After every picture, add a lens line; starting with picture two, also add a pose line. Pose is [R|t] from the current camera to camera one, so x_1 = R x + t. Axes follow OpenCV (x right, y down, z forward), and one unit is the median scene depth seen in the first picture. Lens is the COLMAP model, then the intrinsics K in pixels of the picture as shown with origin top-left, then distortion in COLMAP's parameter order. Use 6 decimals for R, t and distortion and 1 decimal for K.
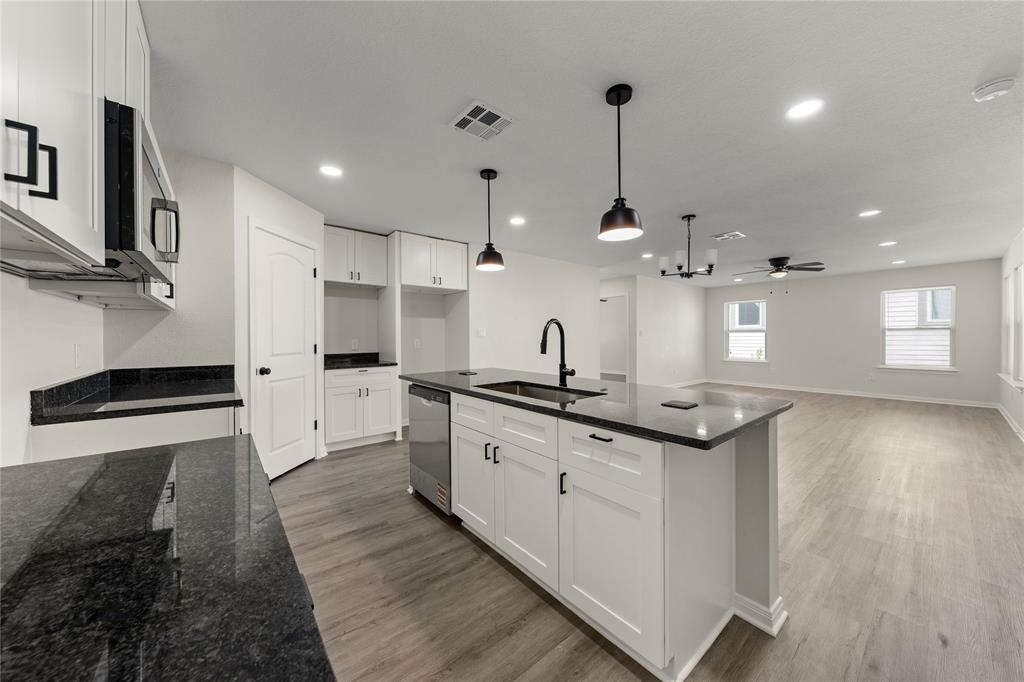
lens RADIAL K [[348.0, 0, 512.0], [0, 348.0, 341.0], [0, 0, 1]] dist [0.000351, -0.000007]
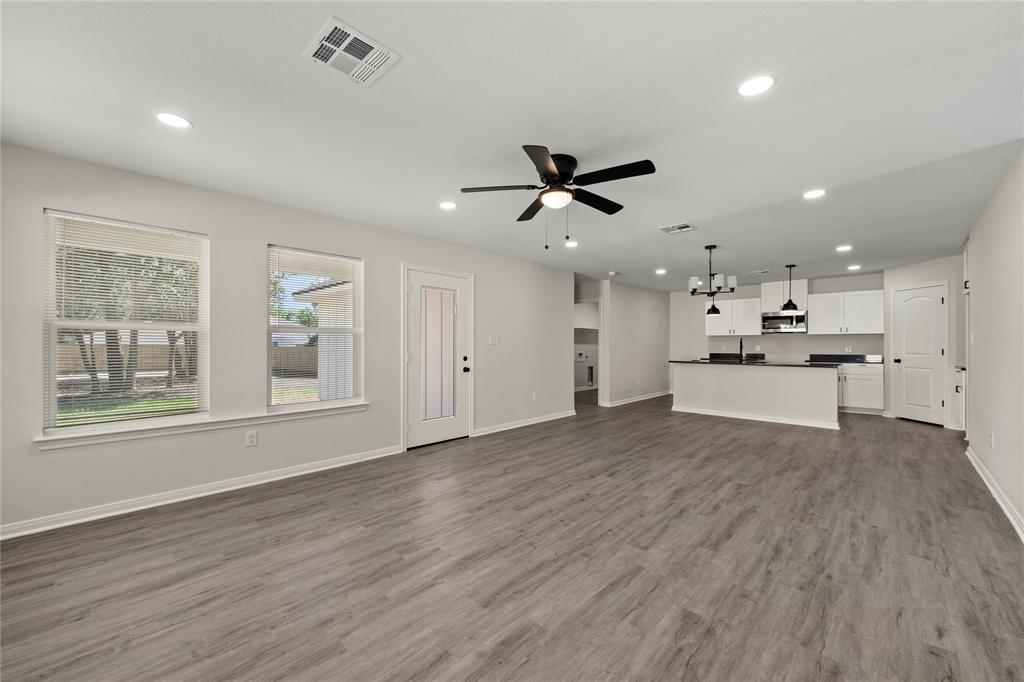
lens RADIAL K [[398.9, 0, 509.5], [0, 398.9, 343.0], [0, 0, 1]] dist [-0.001090, 0.000006]
pose [[-0.991442, 0.002877, -0.130519, 1.491663], [0.001801, 0.999963, 0.008356, -0.033102], [0.130538, 0.008050, -0.991411, 2.445167]]
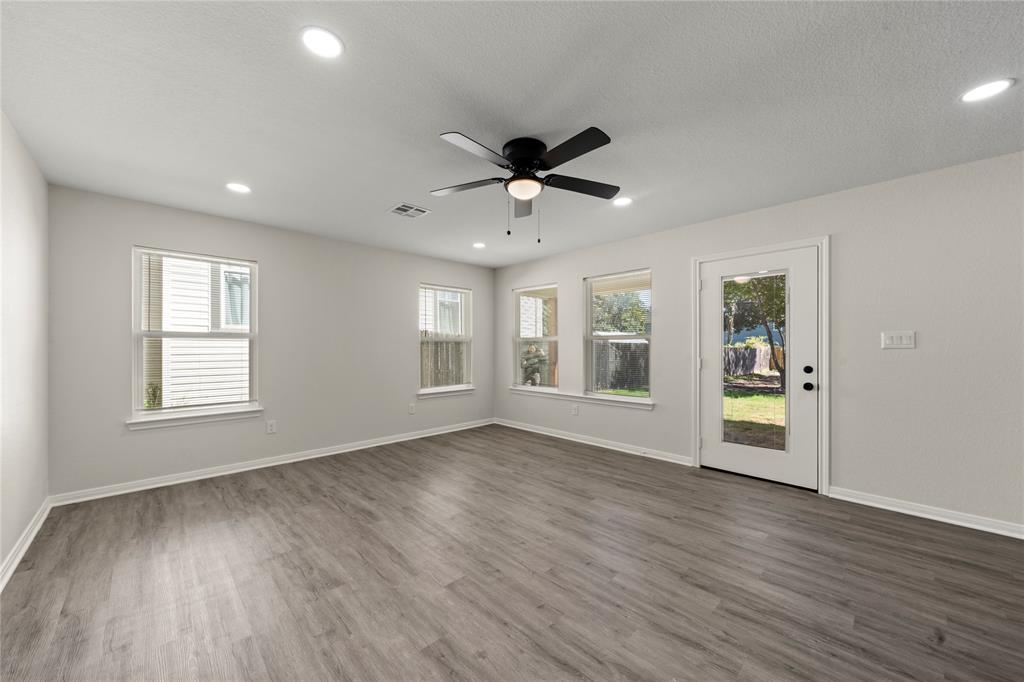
lens RADIAL K [[380.1, 0, 510.9], [0, 380.1, 345.2], [0, 0, 1]] dist [0.000601, -0.000157]
pose [[-0.095264, 0.007399, 0.995425, 0.617456], [0.010935, 0.999920, -0.006386, -0.024802], [-0.995392, 0.010277, -0.095337, 1.769266]]
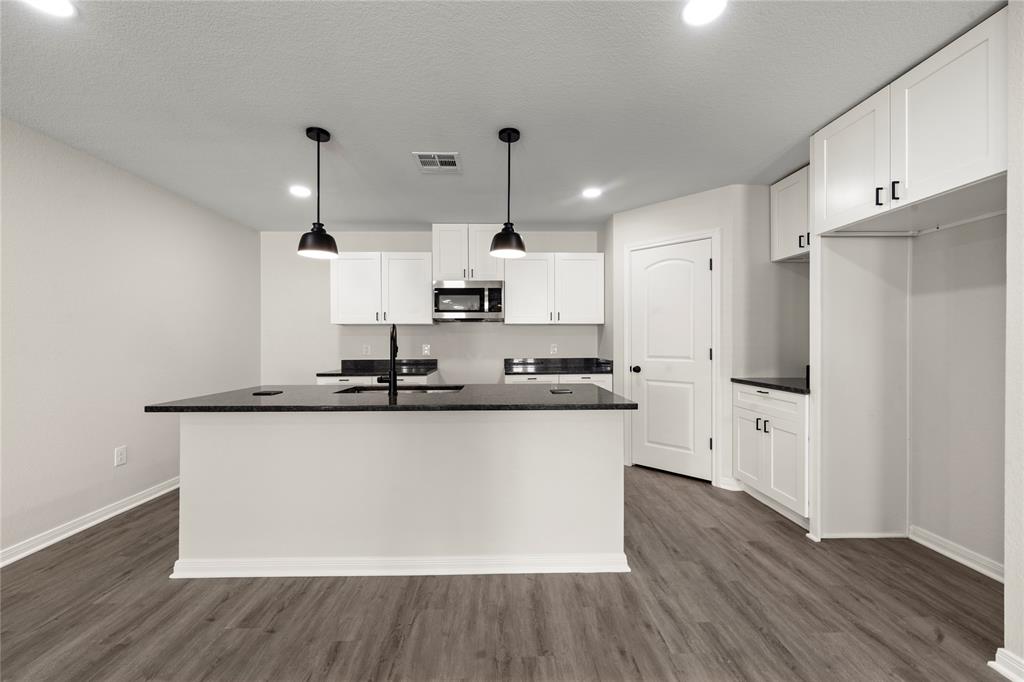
lens RADIAL K [[398.9, 0, 509.5], [0, 398.9, 343.0], [0, 0, 1]] dist [-0.001090, 0.000006]
pose [[-0.609785, 0.005336, -0.792549, 0.511547], [-0.002824, 0.999956, 0.008906, -0.011411], [0.792562, 0.007669, -0.609743, 1.208729]]
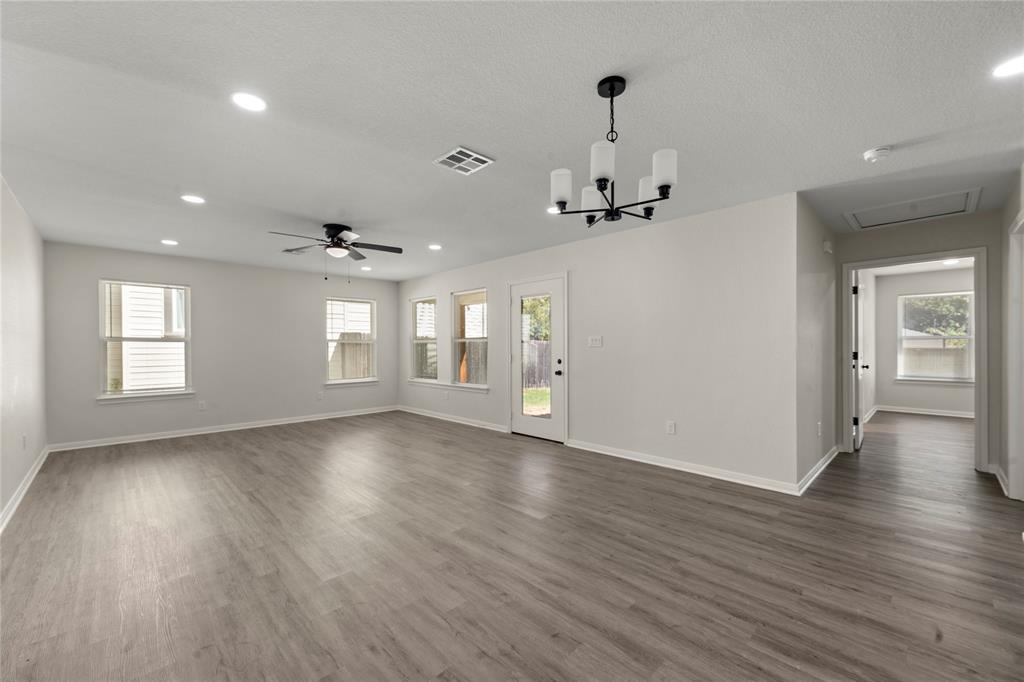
lens RADIAL K [[420.0, 0, 513.2], [0, 420.0, 345.1], [0, 0, 1]] dist [0.002076, 0.000384]
pose [[-0.096445, 0.005441, 0.995323, -0.011999], [0.015838, 0.999867, -0.003931, -0.019095], [-0.995212, 0.015385, -0.096518, 1.276570]]
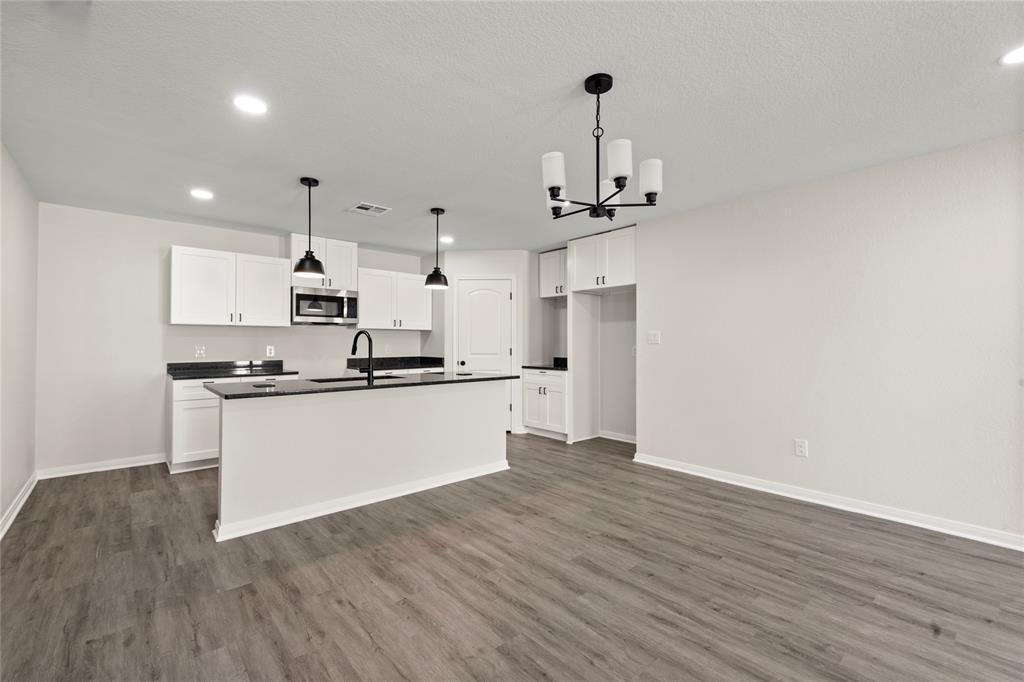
lens RADIAL K [[438.6, 0, 512.9], [0, 438.6, 339.2], [0, 0, 1]] dist [0.002413, 0.000182]
pose [[0.044157, -0.002746, -0.999021, 1.163206], [-0.011845, 0.999924, -0.003272, -0.020108], [0.998954, 0.011978, 0.044121, 0.935500]]
